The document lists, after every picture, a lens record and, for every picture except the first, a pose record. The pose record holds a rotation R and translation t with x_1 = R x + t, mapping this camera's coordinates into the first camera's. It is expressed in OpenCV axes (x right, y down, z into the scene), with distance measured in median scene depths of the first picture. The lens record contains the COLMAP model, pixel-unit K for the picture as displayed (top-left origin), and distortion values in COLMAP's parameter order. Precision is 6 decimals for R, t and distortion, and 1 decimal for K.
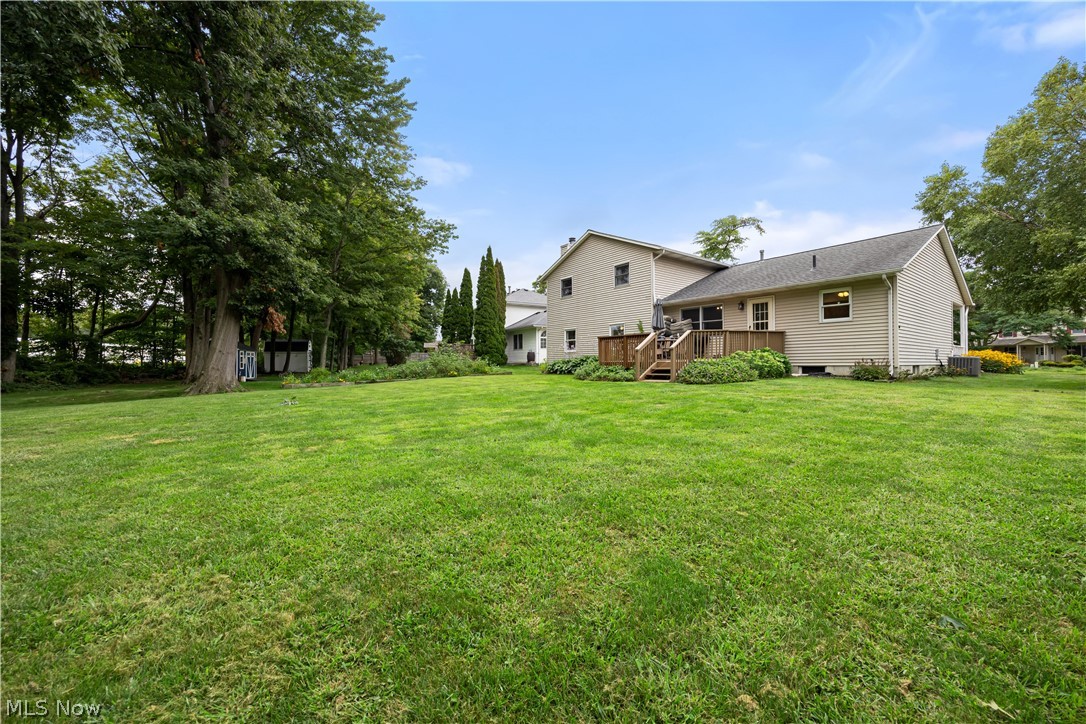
lens RADIAL K [[418.9, 0, 541.6], [0, 418.9, 361.5], [0, 0, 1]] dist [-0.003354, -0.000042]
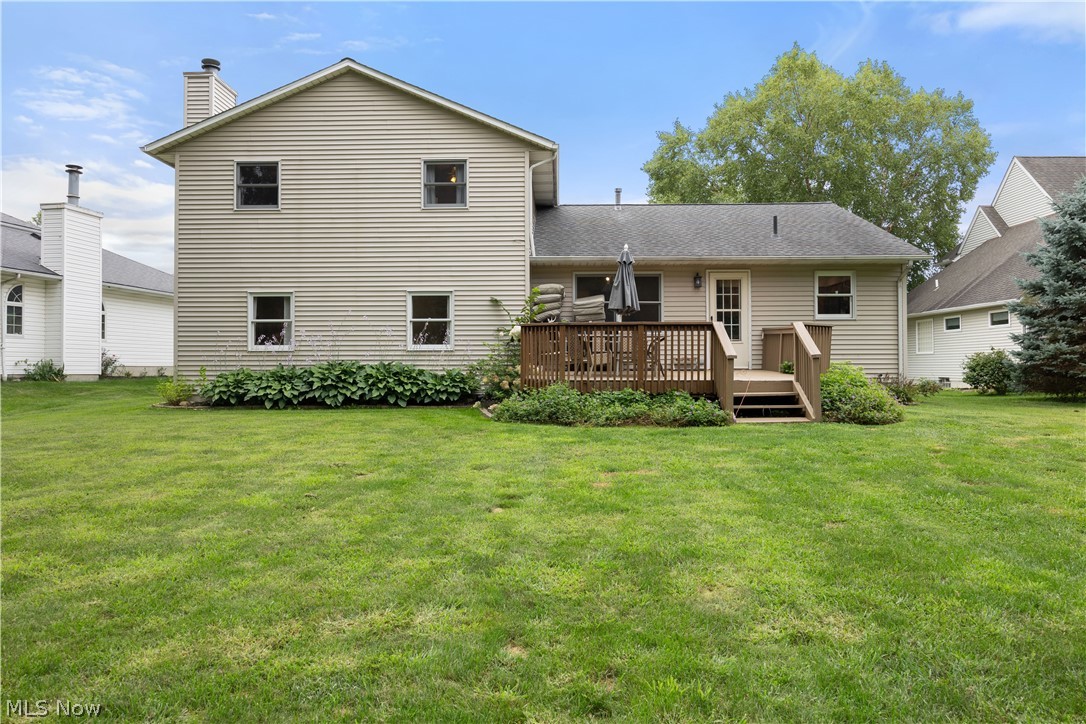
lens RADIAL K [[740.0, 0, 542.8], [0, 740.0, 364.3], [0, 0, 1]] dist [0.005943, 0.001996]
pose [[0.627568, 0.007822, 0.778522, -0.355314], [-0.005914, 0.999969, -0.005279, -0.008670], [-0.778539, -0.001291, 0.627595, 0.410191]]
